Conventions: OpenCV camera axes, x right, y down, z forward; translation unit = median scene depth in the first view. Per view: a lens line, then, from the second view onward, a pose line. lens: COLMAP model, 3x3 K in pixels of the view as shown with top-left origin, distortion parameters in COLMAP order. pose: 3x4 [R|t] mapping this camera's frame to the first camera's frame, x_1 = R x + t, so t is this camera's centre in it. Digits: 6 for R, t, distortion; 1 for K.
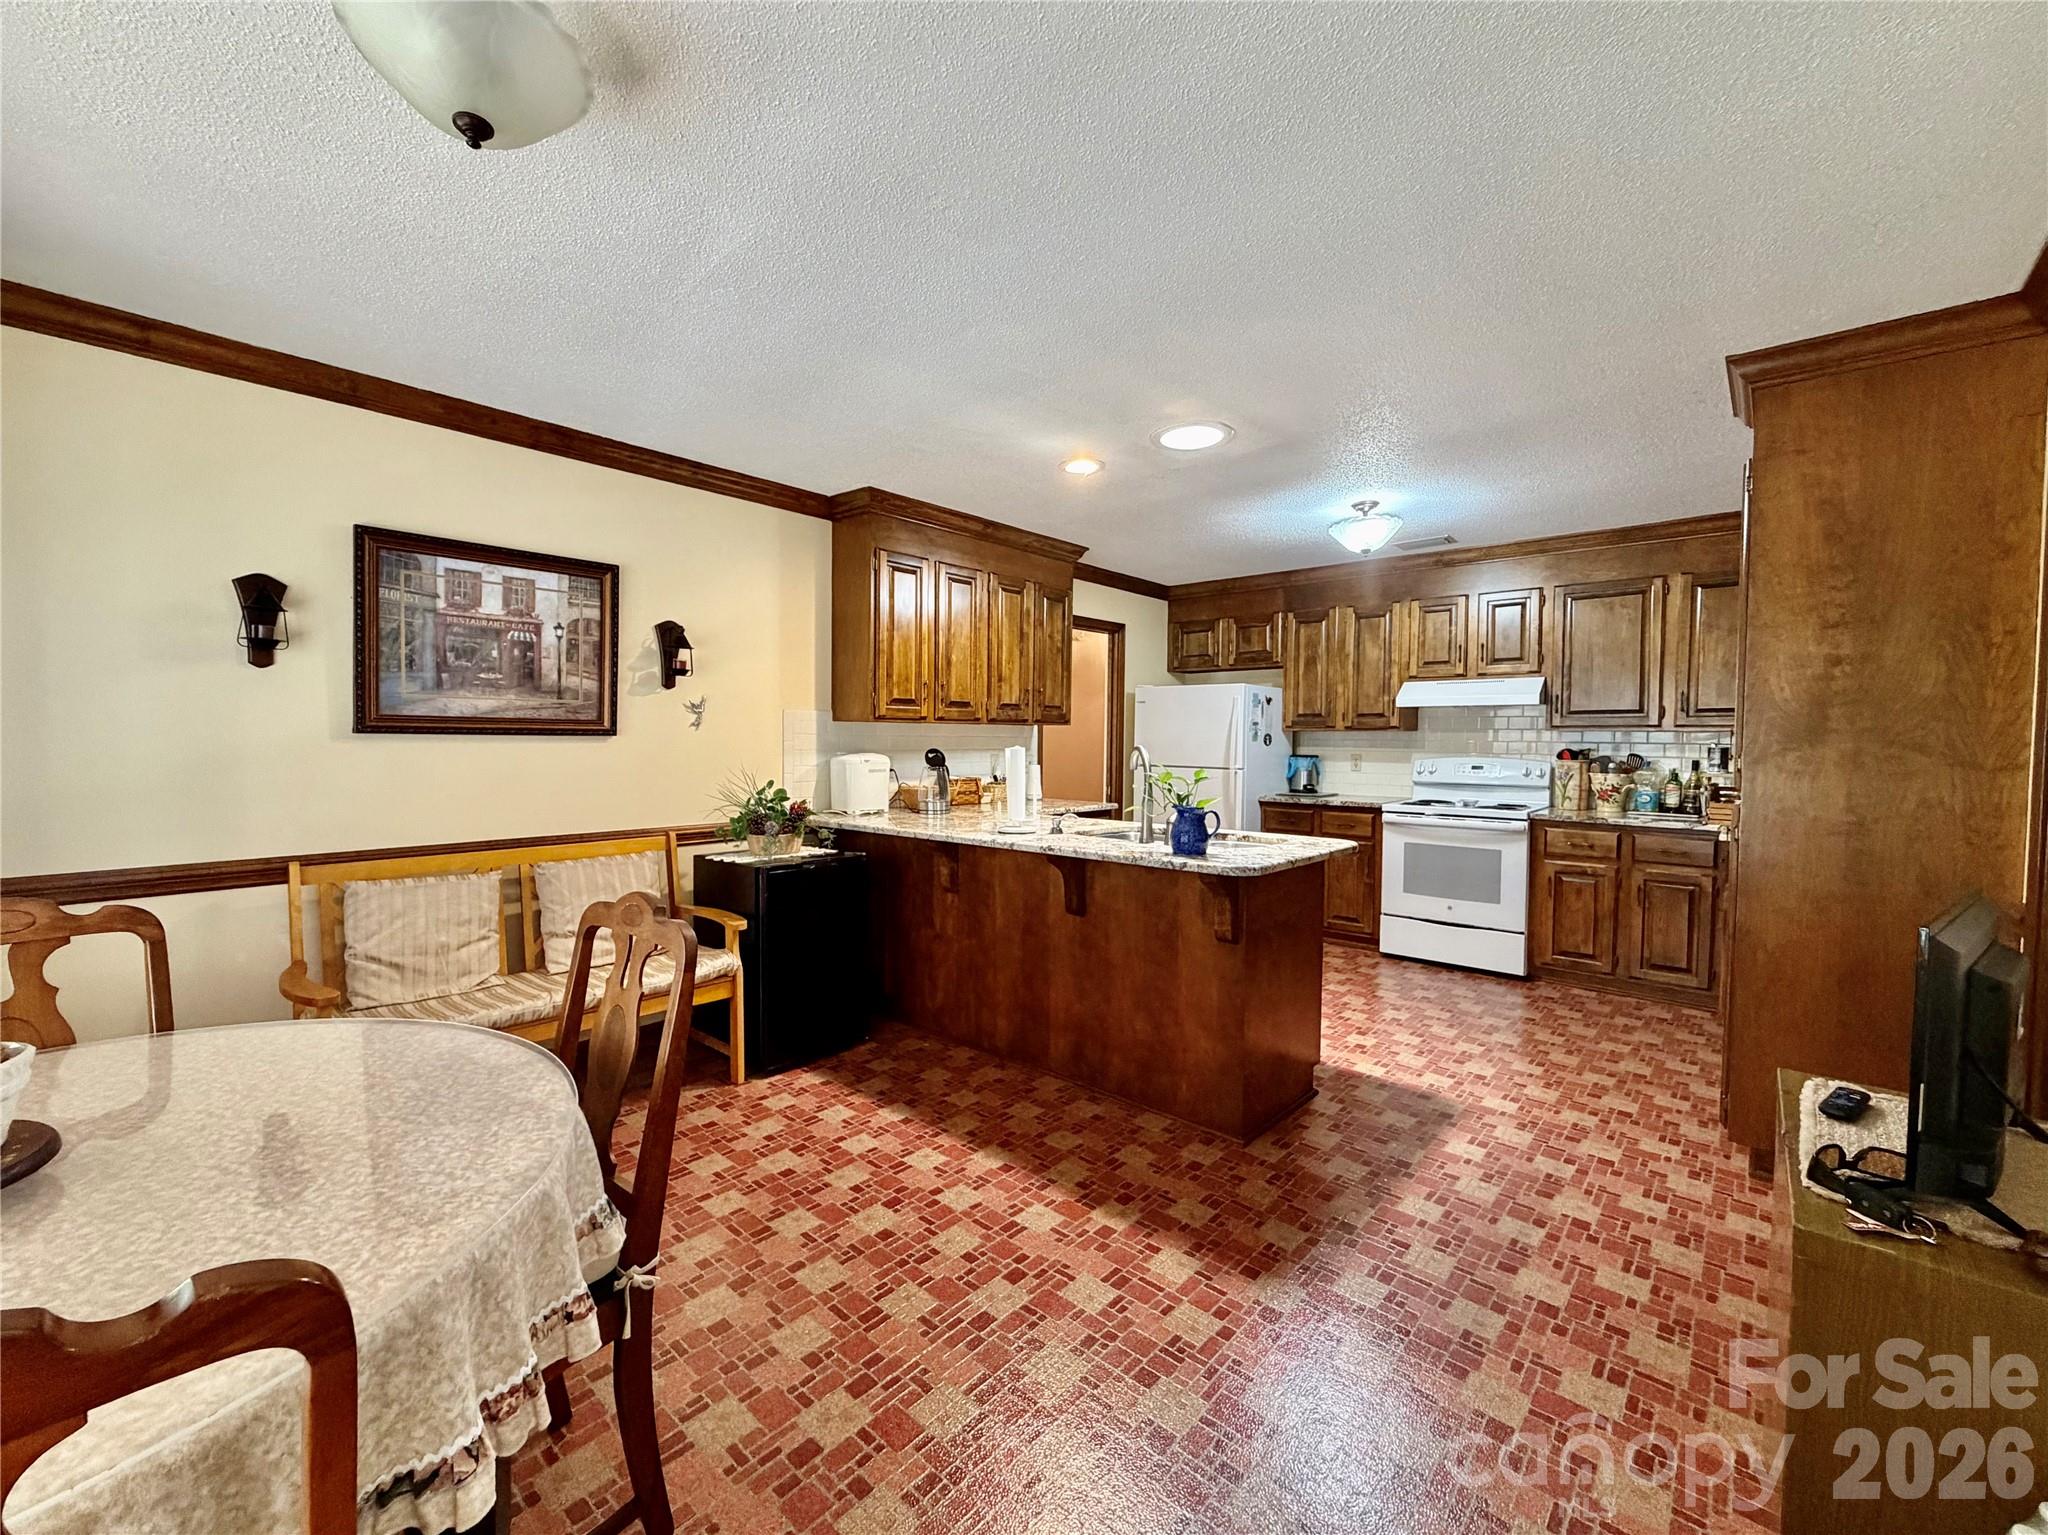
lens RADIAL K [[852.5, 0, 1015.4], [0, 852.5, 768.6], [0, 0, 1]] dist [-0.001371, 0.000055]
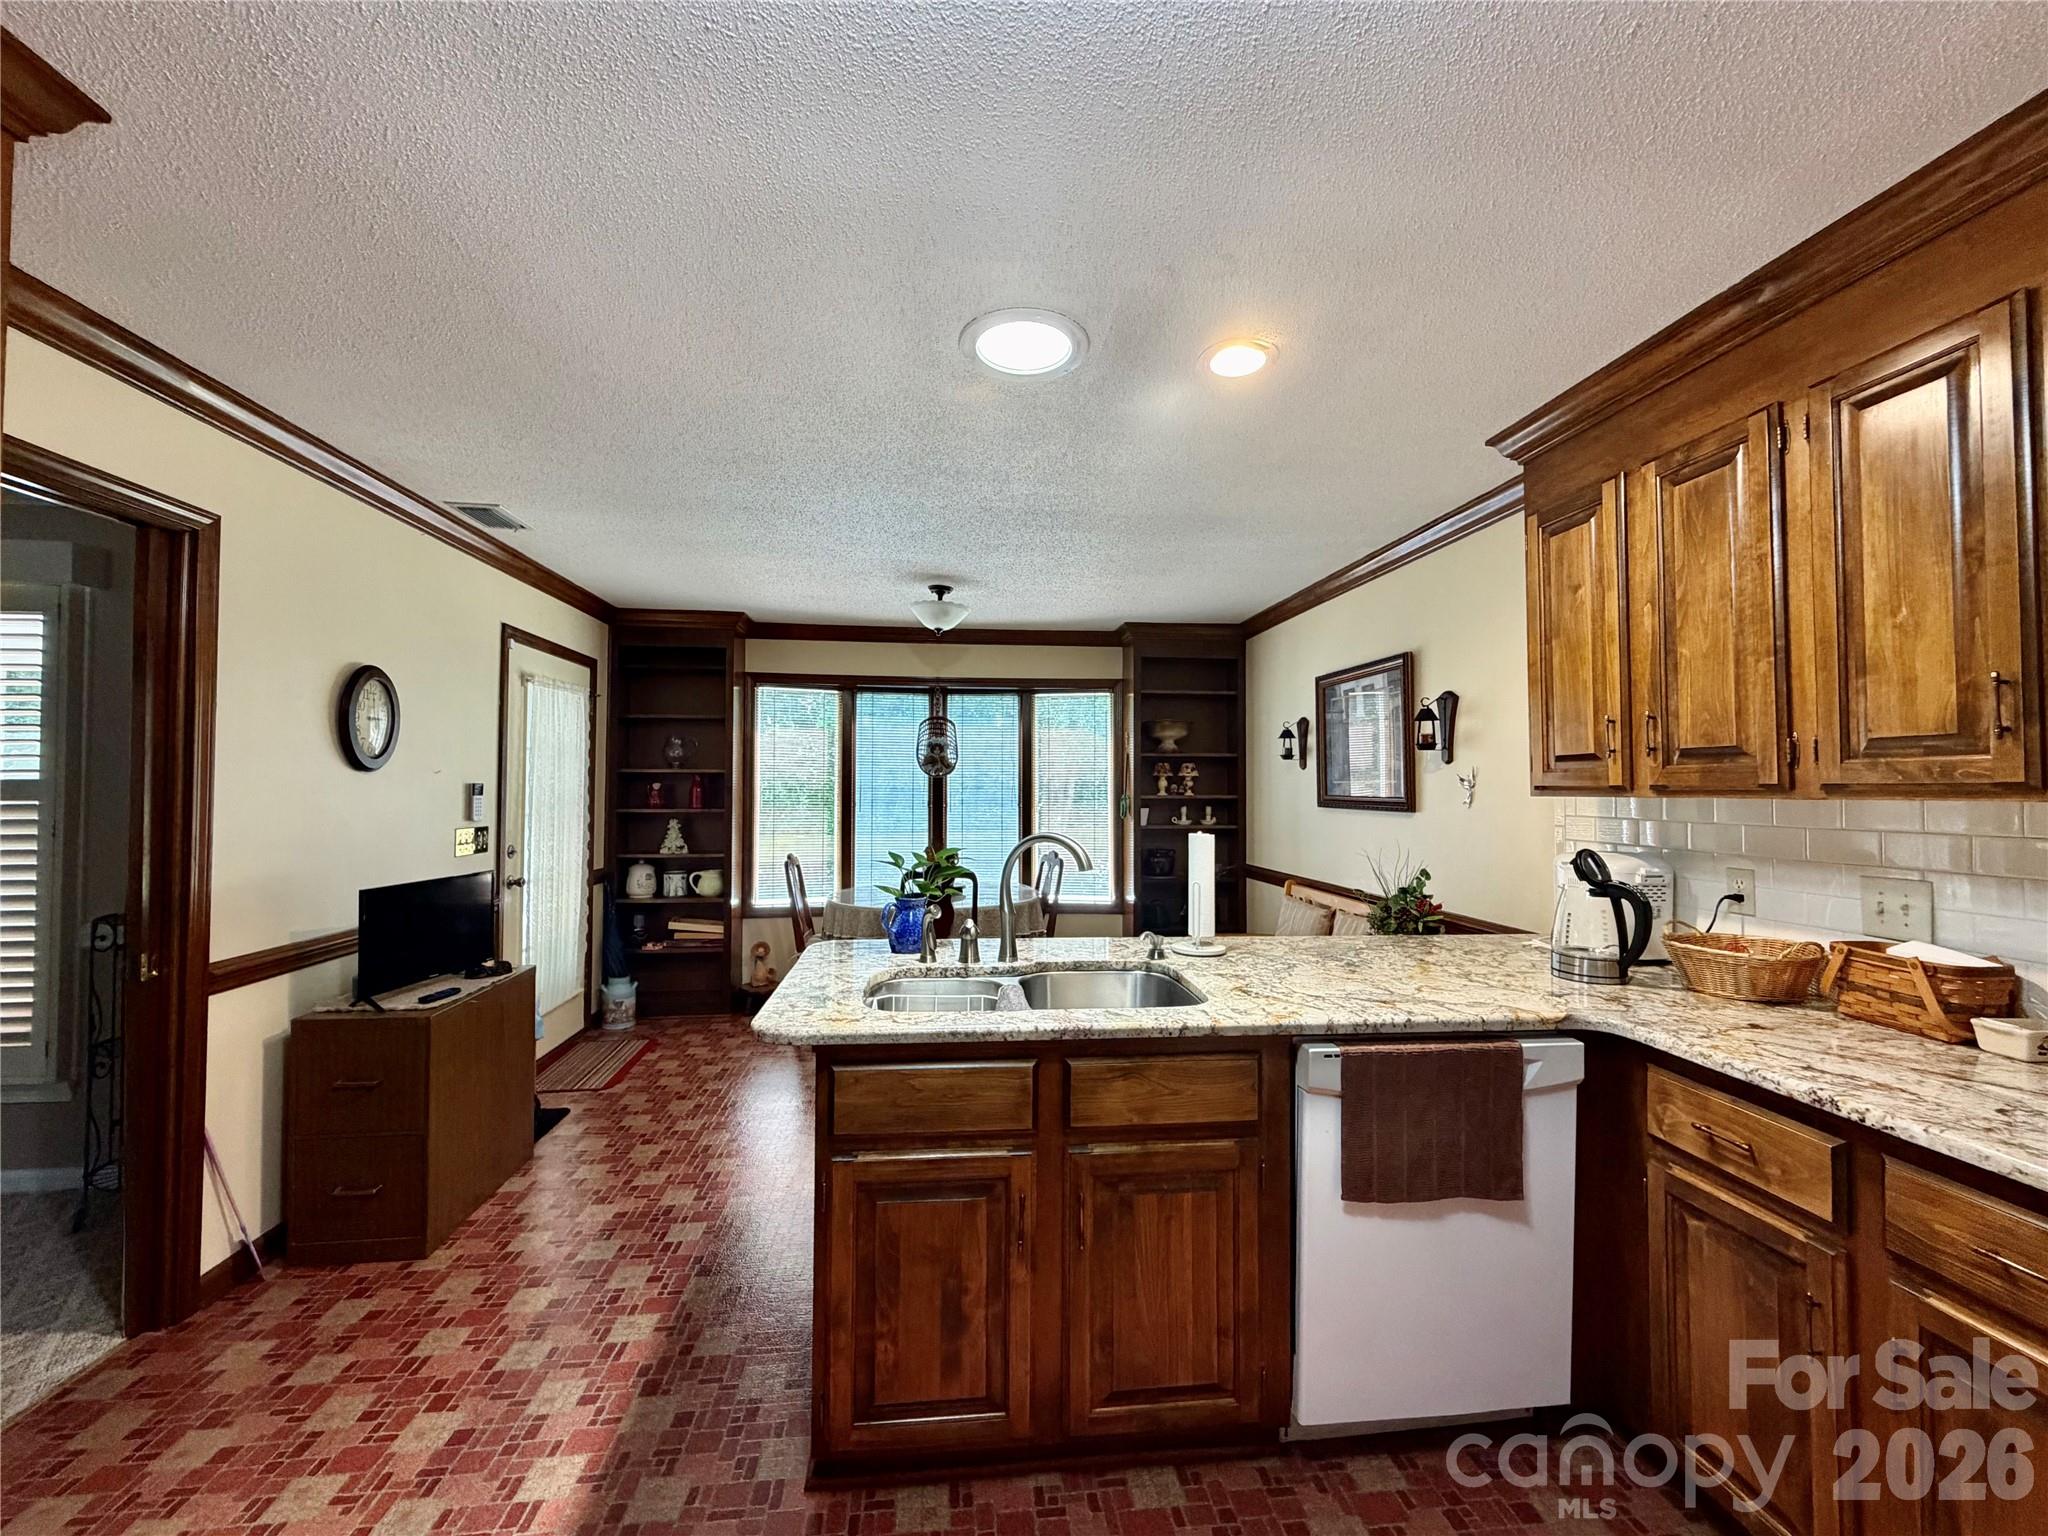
lens RADIAL K [[819.4, 0, 1024.0], [0, 819.4, 768.0], [0, 0, 1]] dist [-0.000582, -0.000036]
pose [[-0.658995, -0.026335, -0.751686, 0.681522], [-0.035836, 0.999351, -0.003594, -0.078950], [0.751293, 0.024569, -0.659511, 1.462324]]
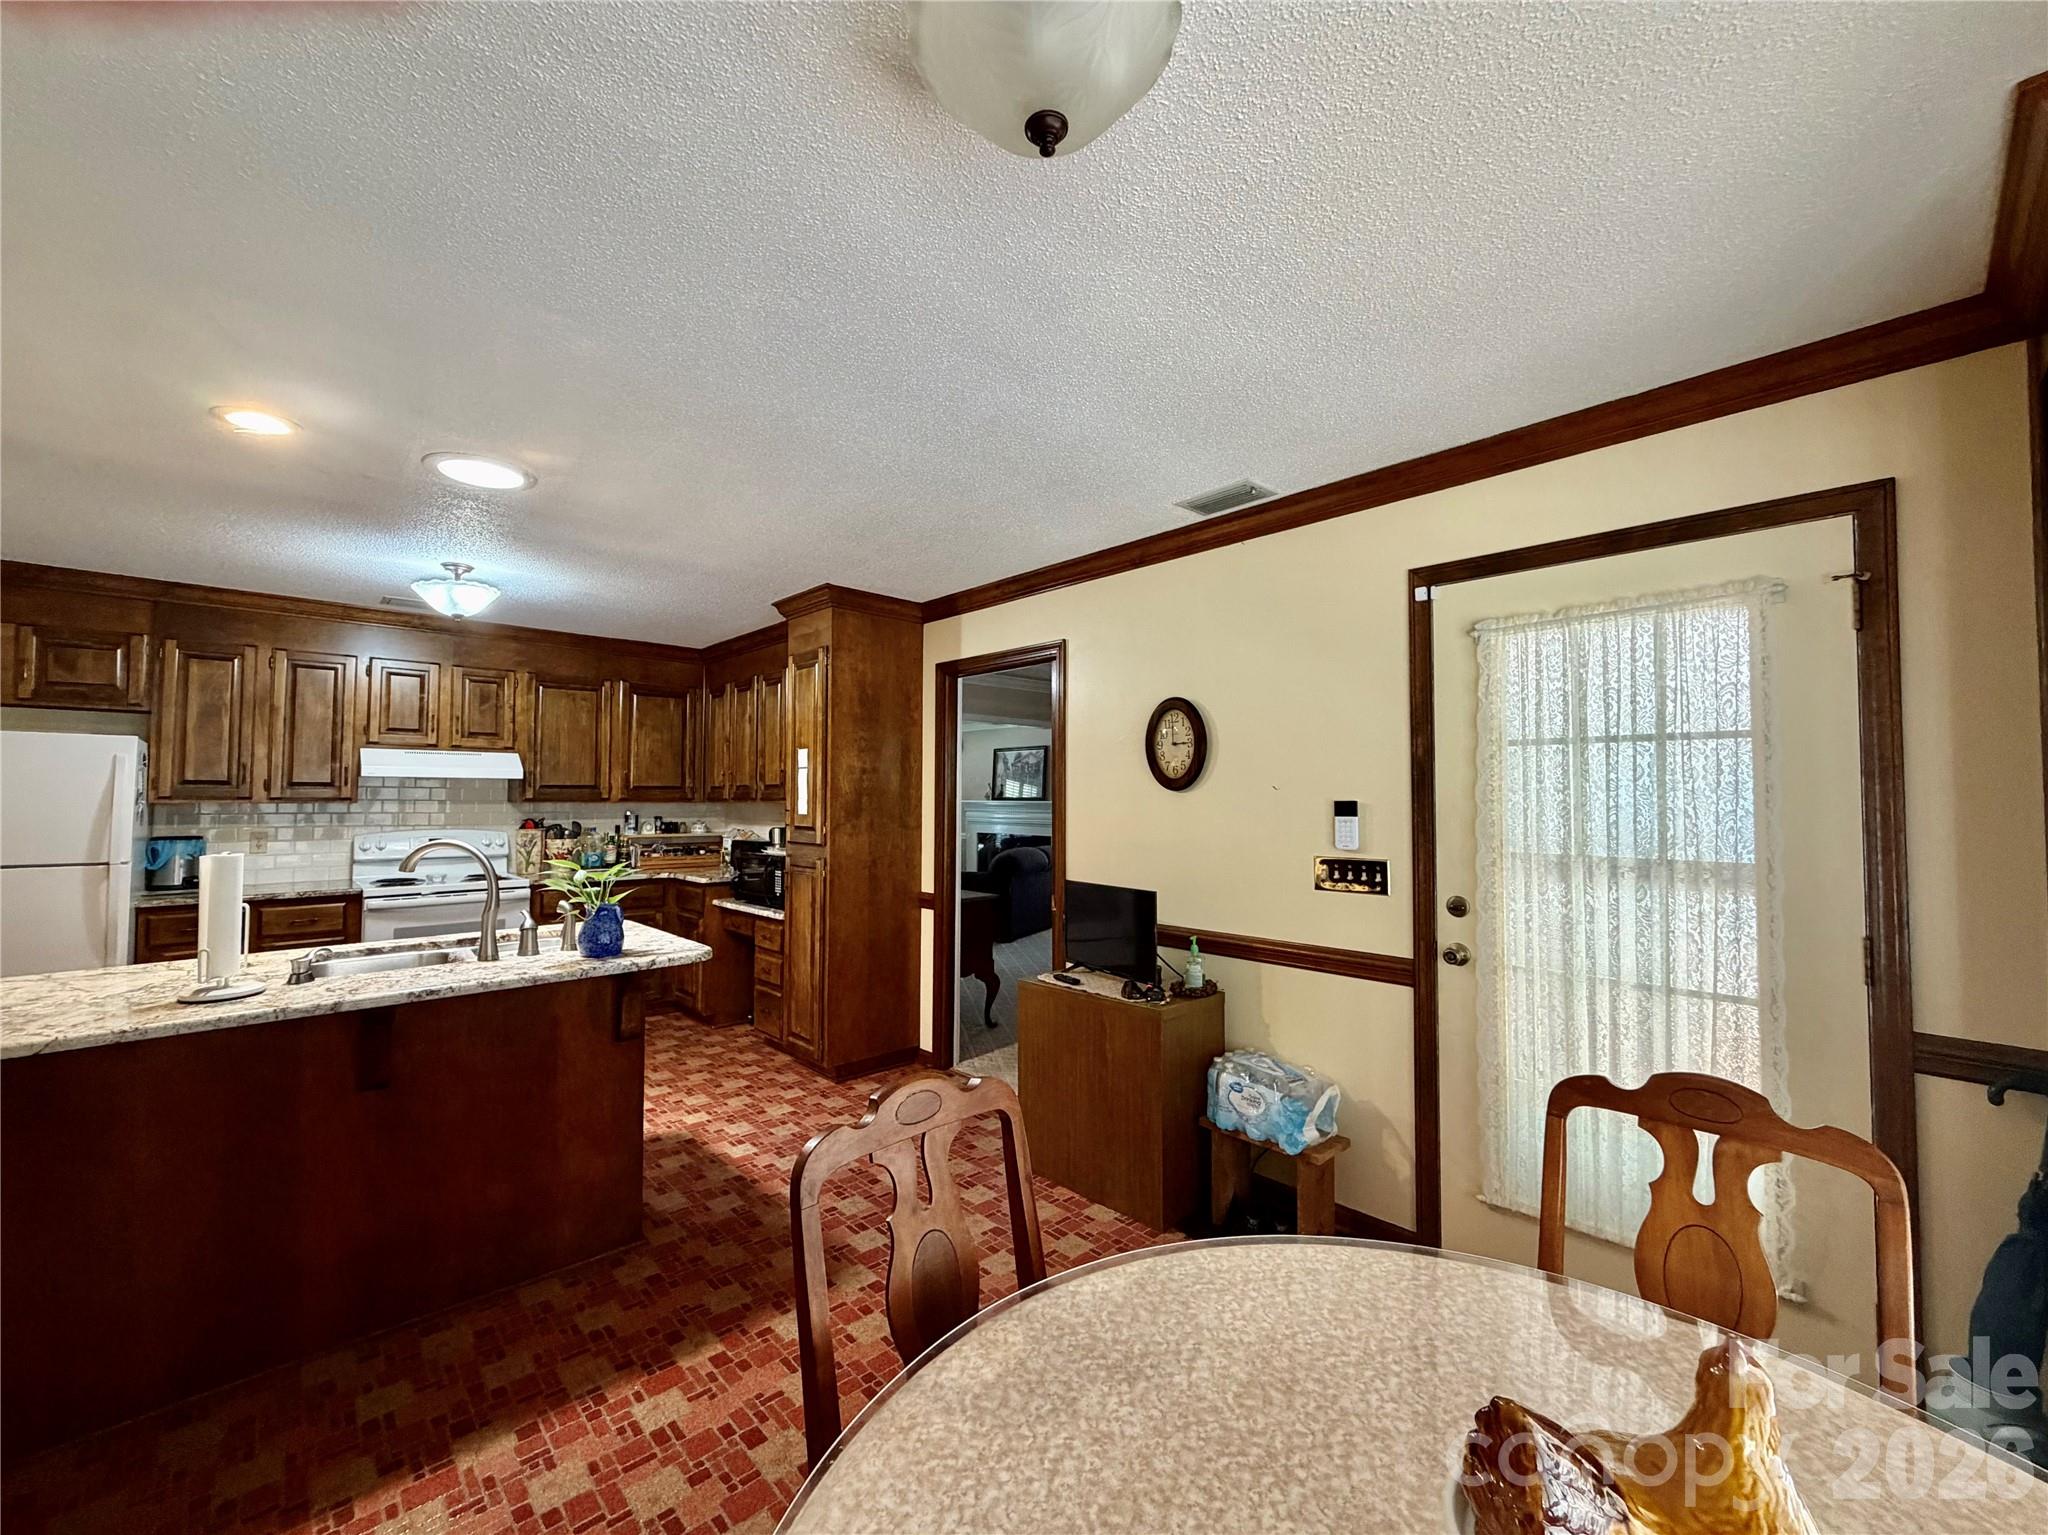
lens RADIAL K [[839.3, 0, 1028.5], [0, 839.3, 766.4], [0, 0, 1]] dist [-0.000007, 0.000016]
pose [[0.063786, 0.028789, 0.997548, -0.607906], [0.032534, 0.998993, -0.030911, -0.055279], [-0.997433, 0.034426, 0.062785, 0.427512]]
